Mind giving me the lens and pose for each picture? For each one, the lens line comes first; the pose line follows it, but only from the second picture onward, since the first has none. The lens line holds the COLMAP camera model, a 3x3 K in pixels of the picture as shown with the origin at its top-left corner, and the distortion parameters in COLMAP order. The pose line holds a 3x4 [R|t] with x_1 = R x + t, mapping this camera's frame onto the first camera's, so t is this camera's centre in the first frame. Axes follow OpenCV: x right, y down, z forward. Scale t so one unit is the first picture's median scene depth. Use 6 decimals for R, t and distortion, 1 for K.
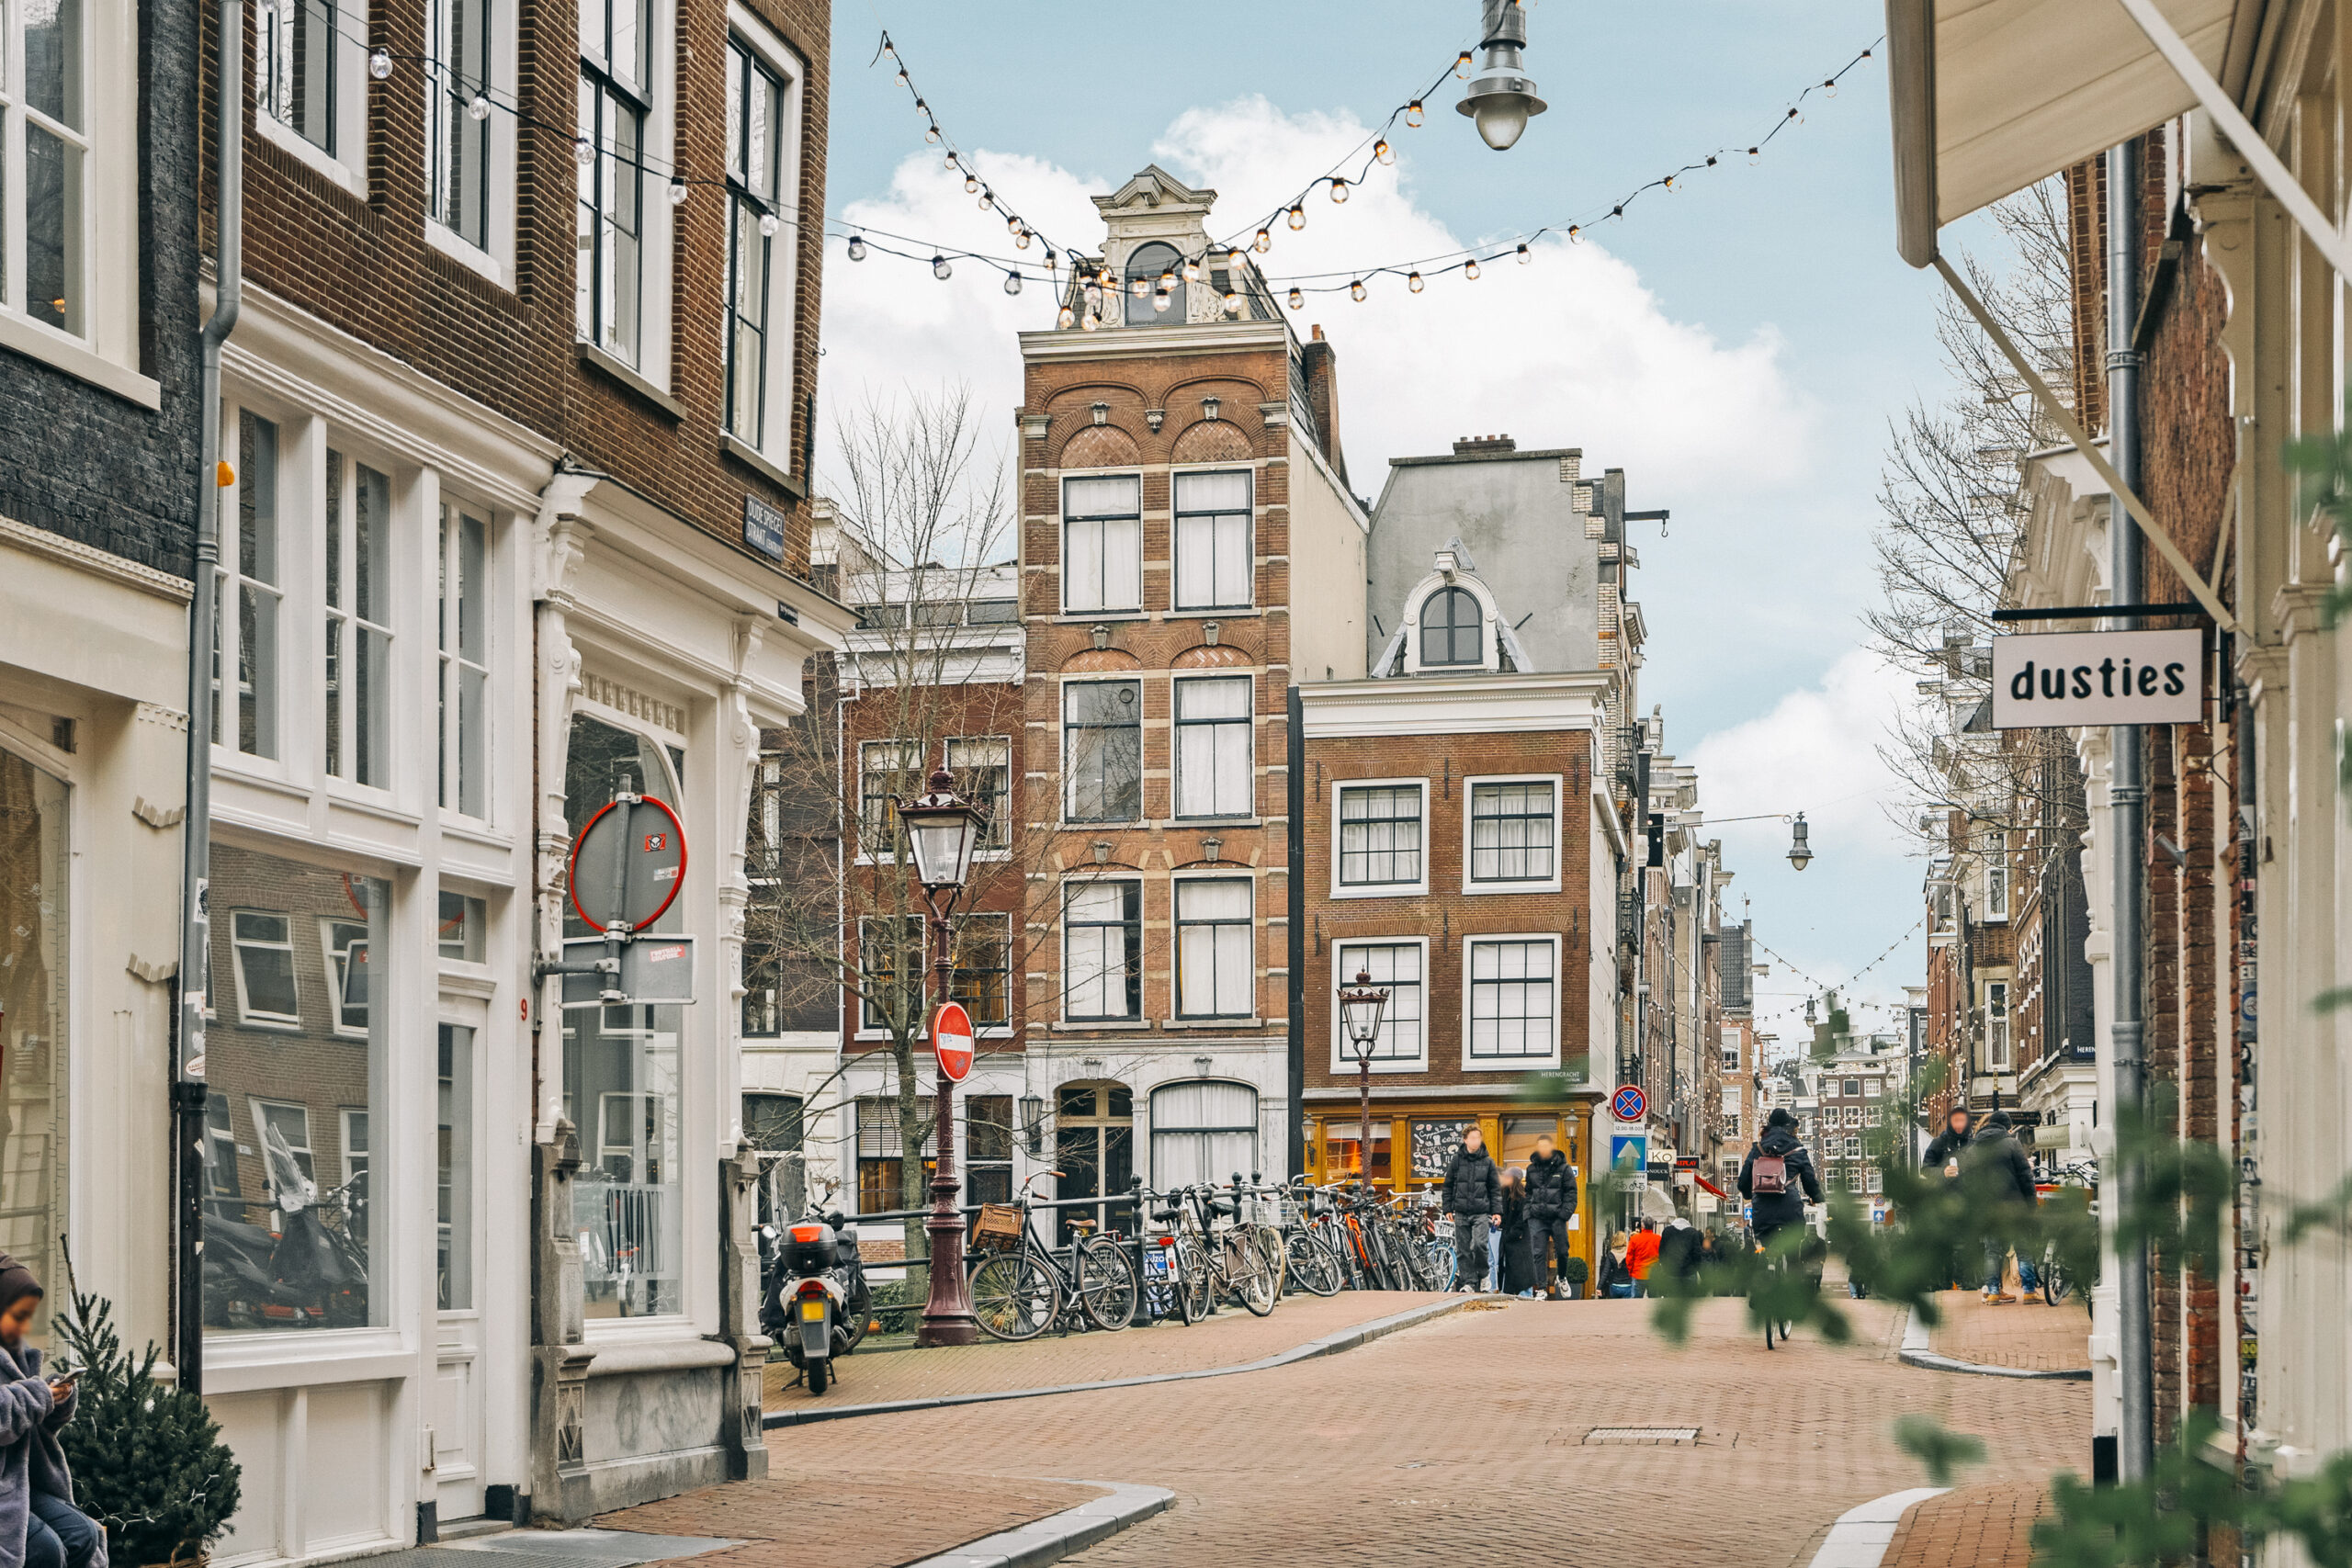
lens RADIAL K [[3987.7, 0, 1172.4], [0, 3987.7, 1182.3], [0, 0, 1]] dist [0.010575, 0.067498]
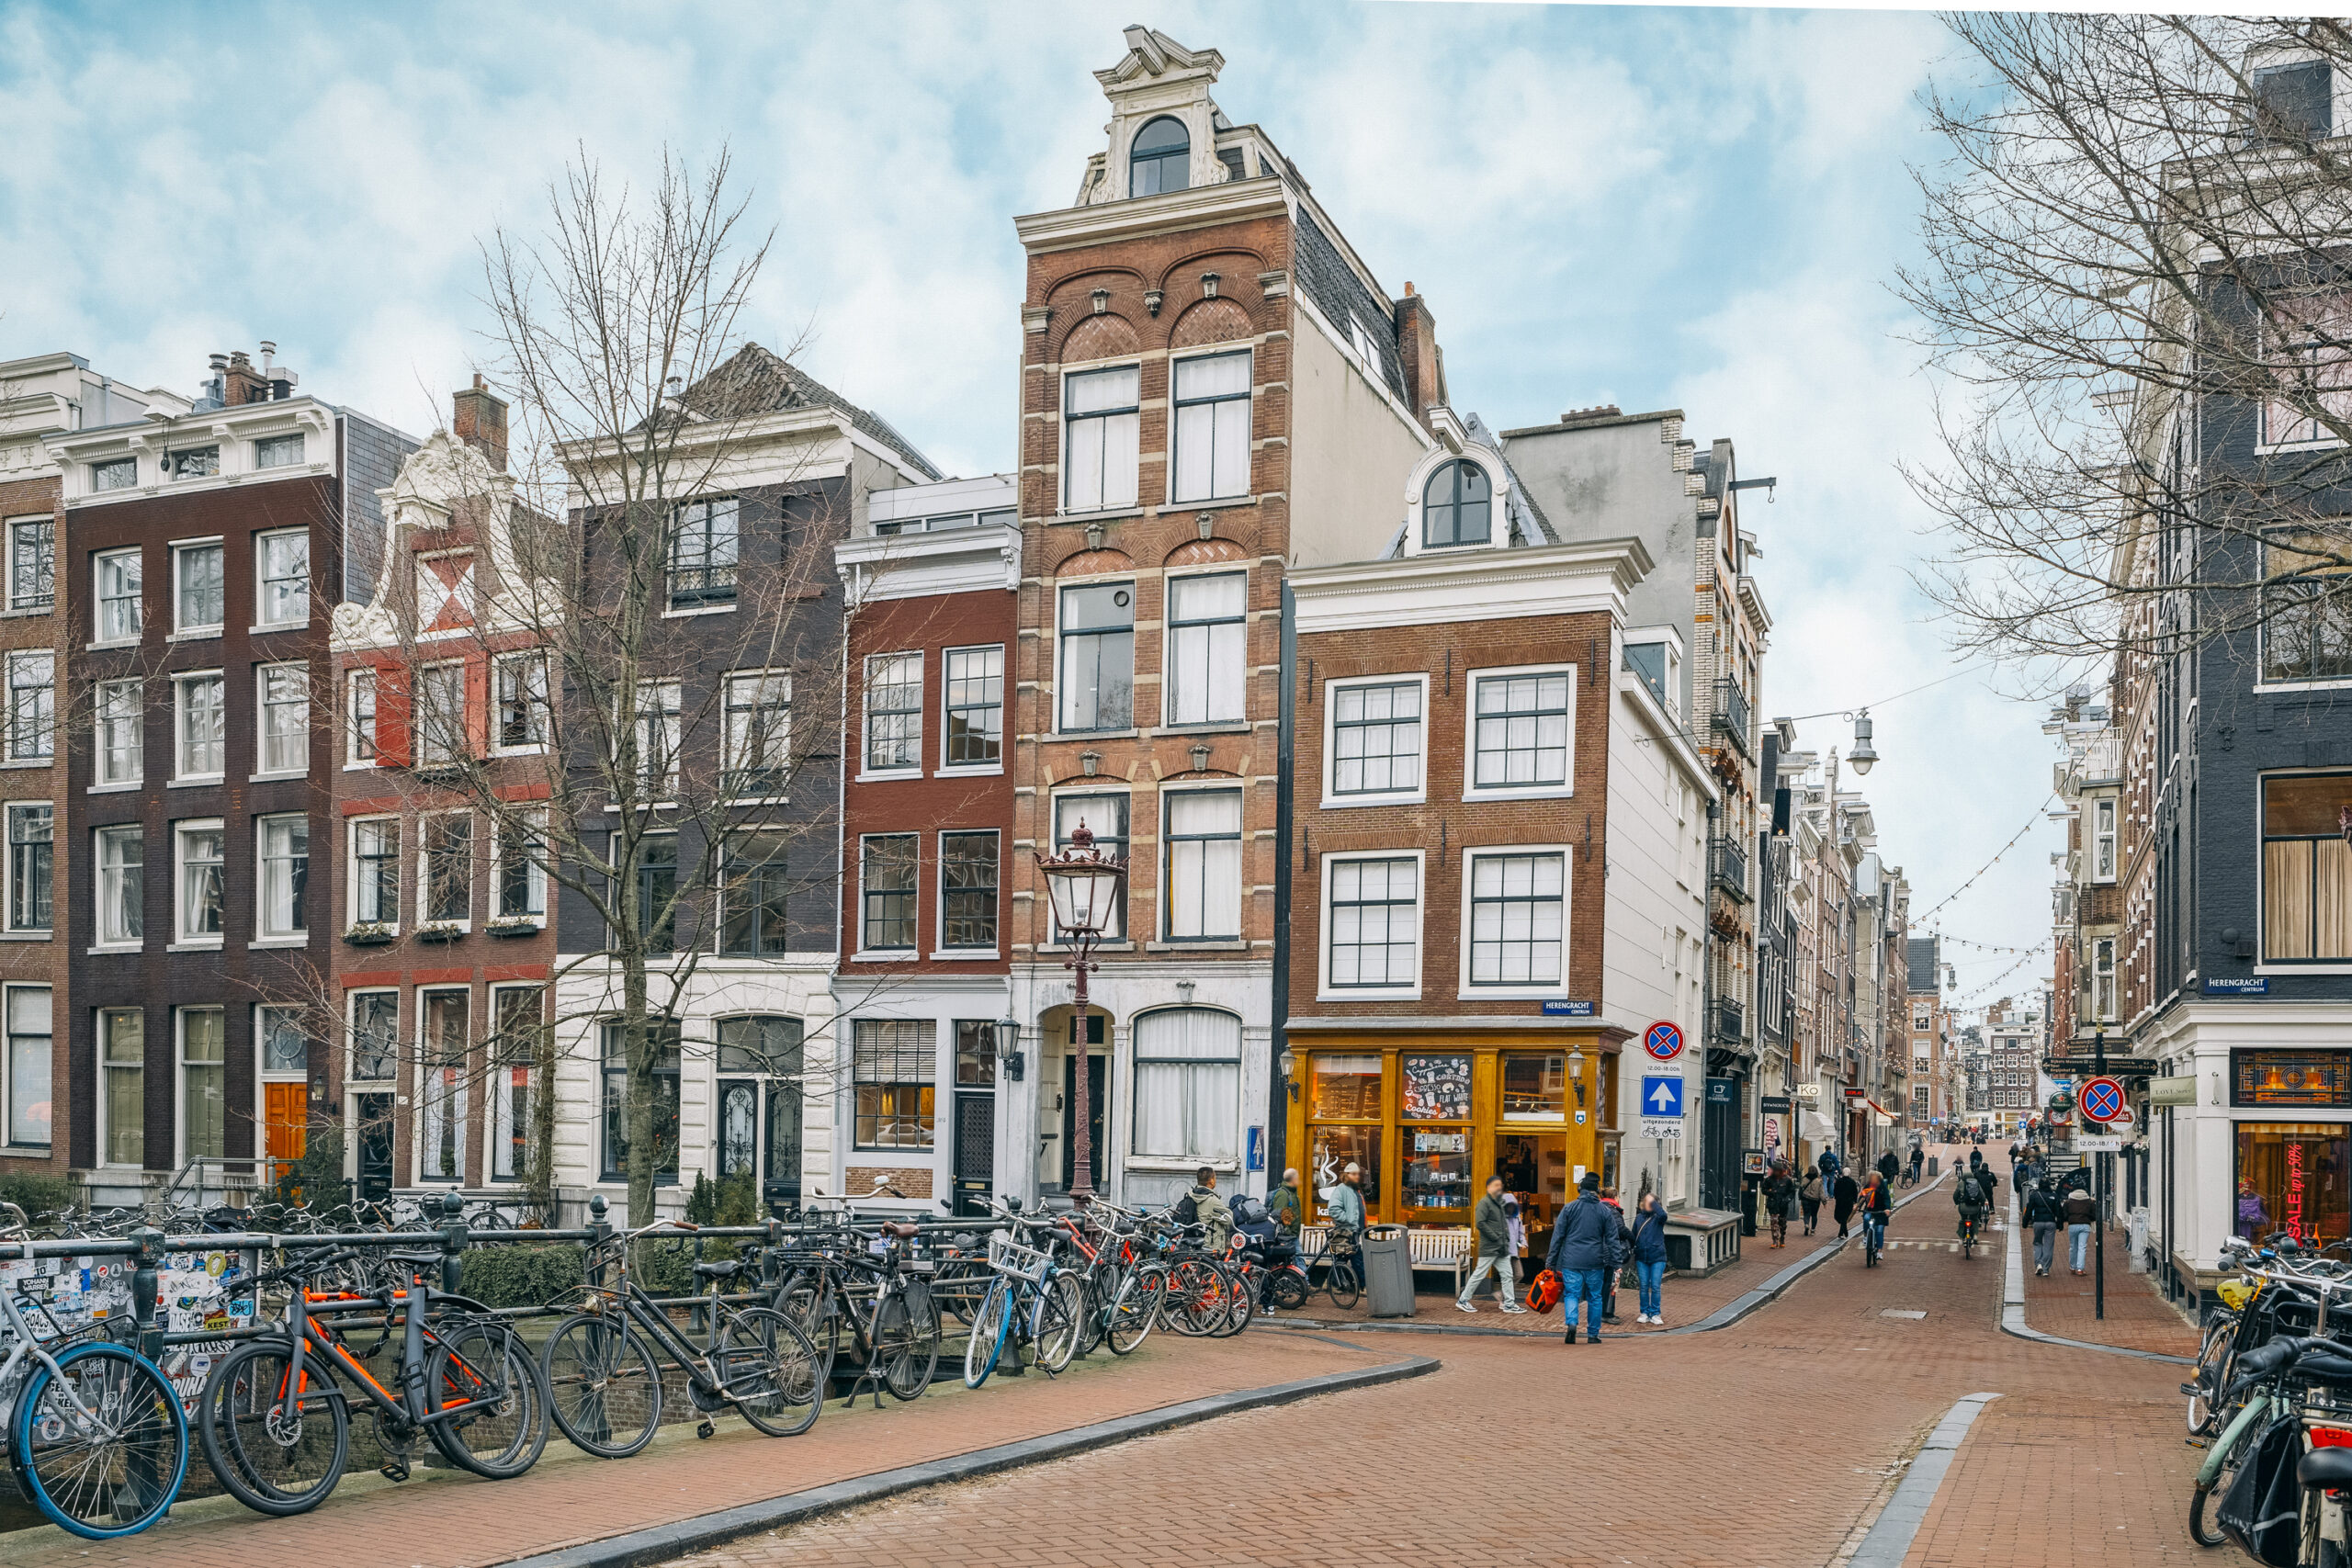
lens RADIAL K [[1992.7, 0, 1235.4], [0, 1992.7, 1046.4], [0, 0, 1]] dist [0.006085, 0.001642]
pose [[0.978394, 0.018943, -0.205878, 0.114103], [-0.022660, 0.999620, -0.015713, -0.009369], [0.205502, 0.020039, 0.978452, 0.548251]]
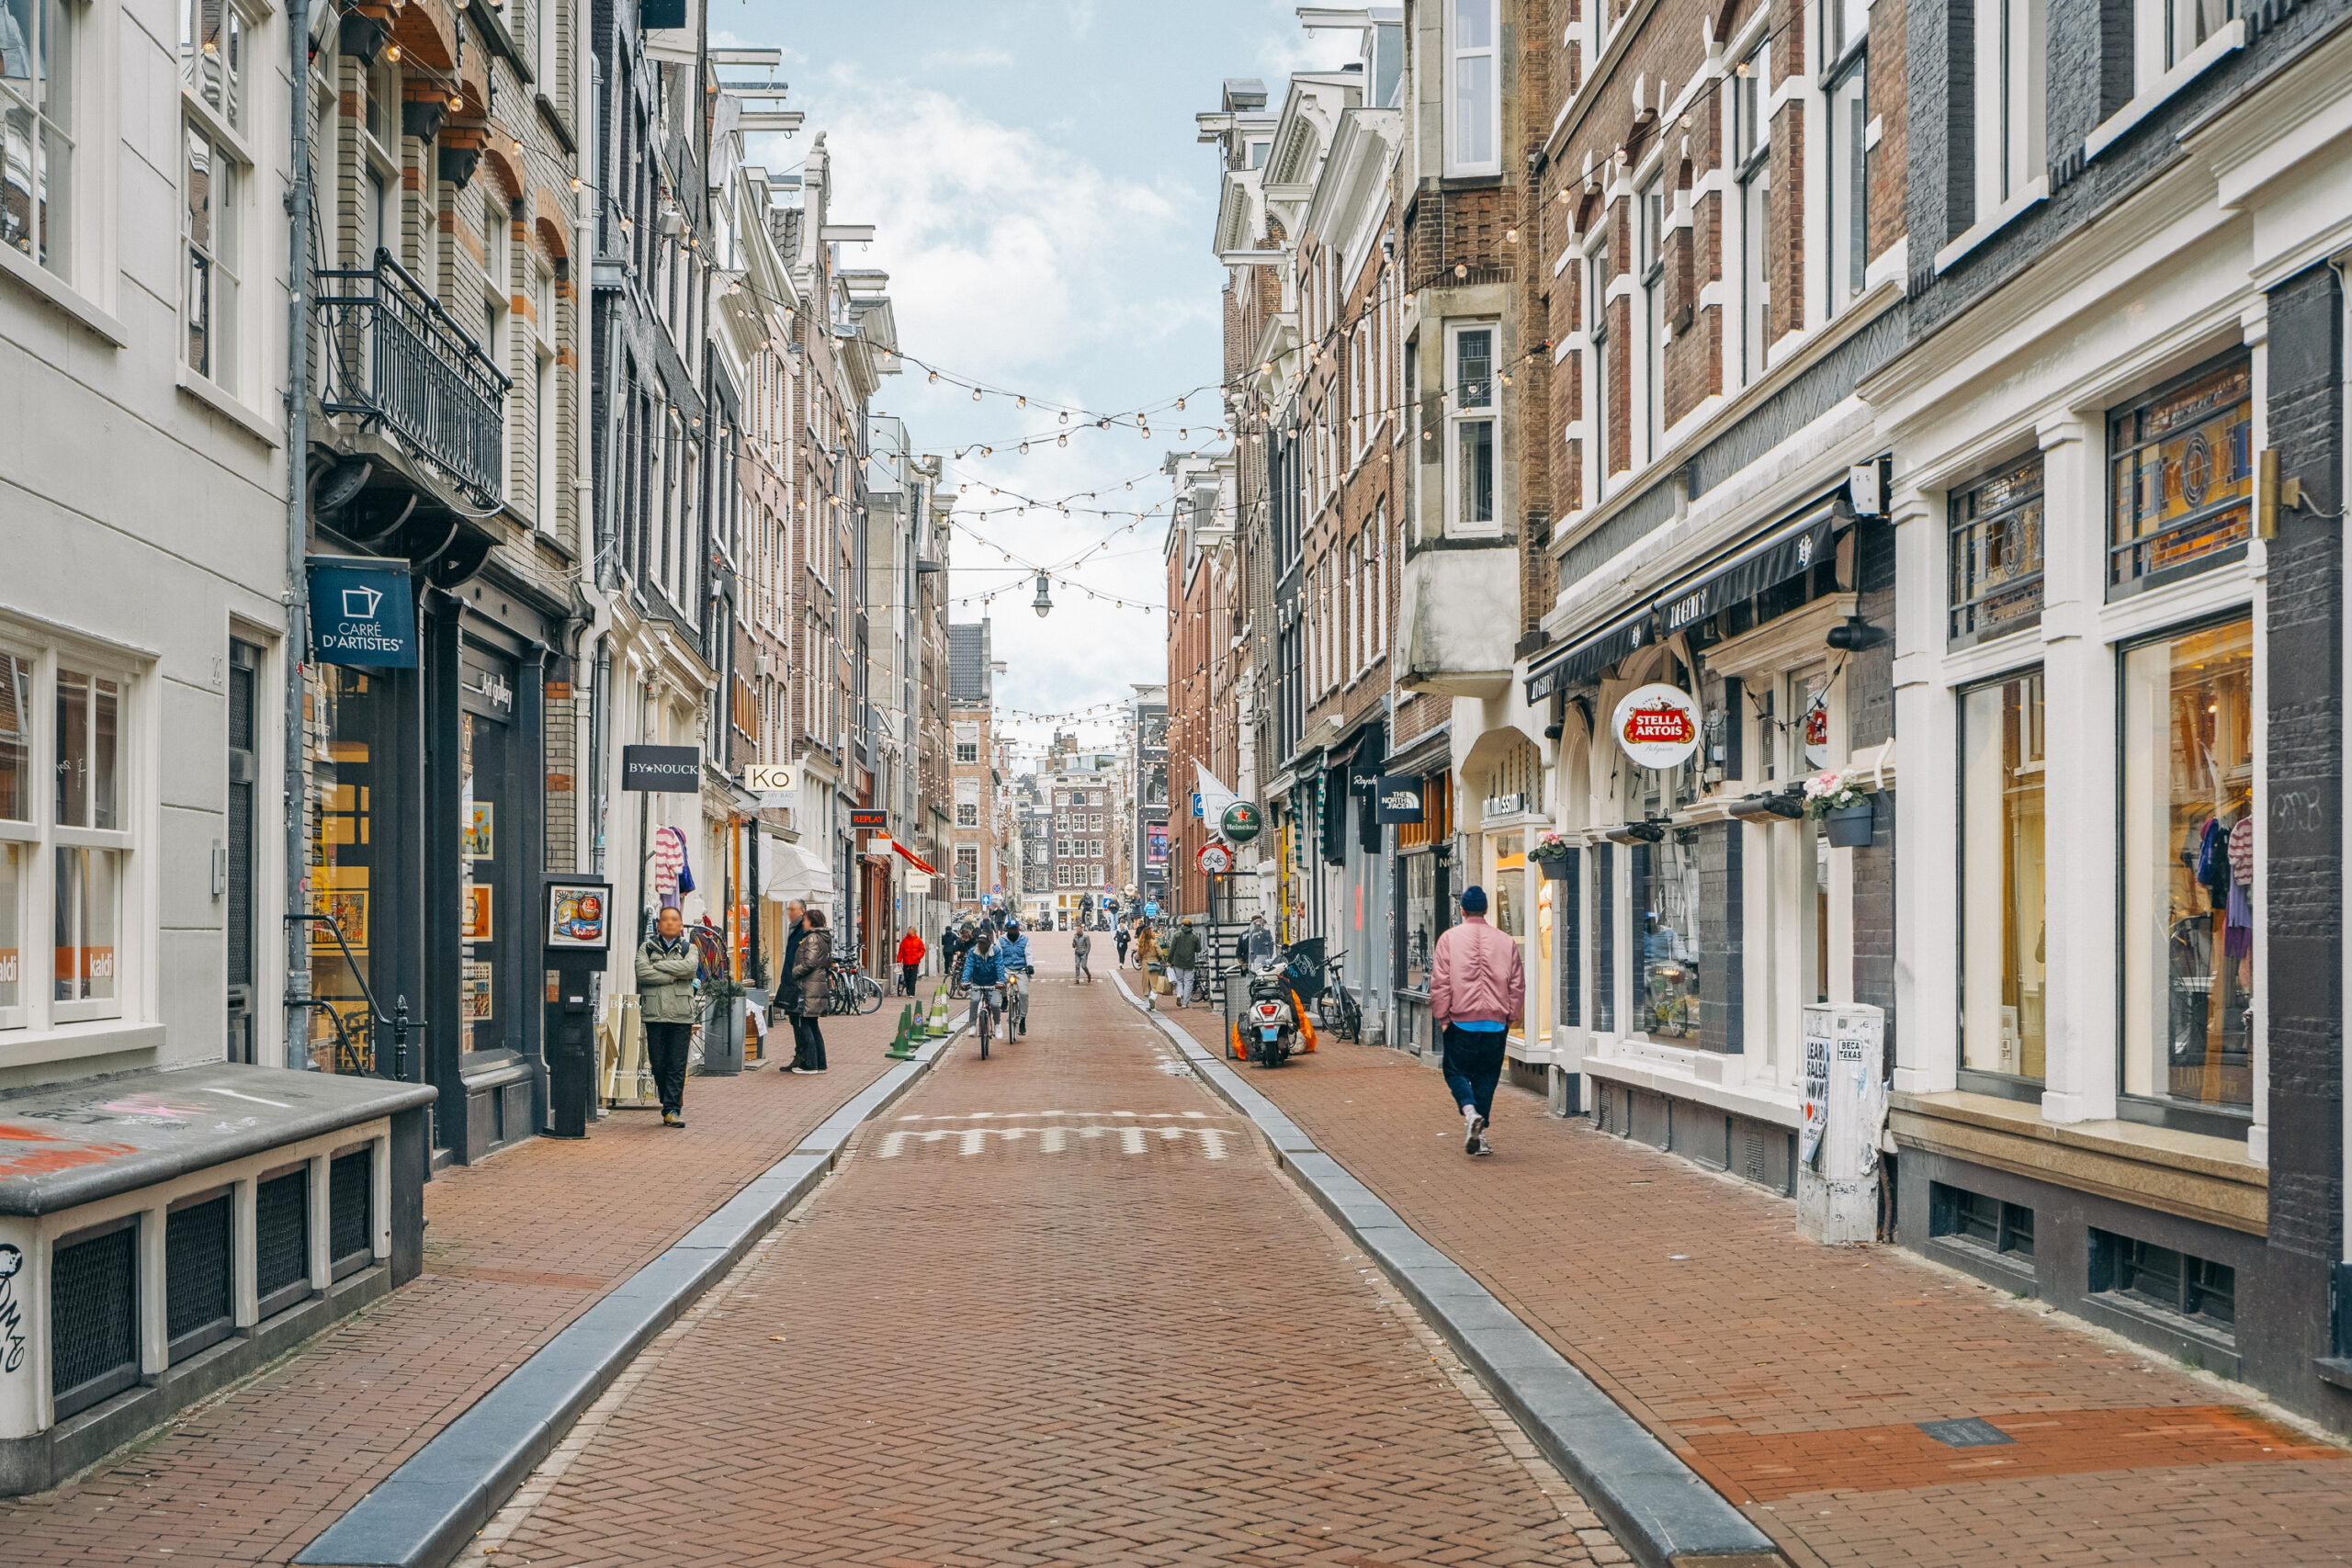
lens RADIAL K [[2708.4, 0, 1176.0], [0, 2708.4, 784.0], [0, 0, 1]] dist [0.003202, 0.001285]
pose [[0.978784, 0.008241, 0.204728, 0.151738], [-0.000636, 0.999308, -0.037185, 0.012433], [-0.204893, 0.036266, 0.978112, 0.941436]]
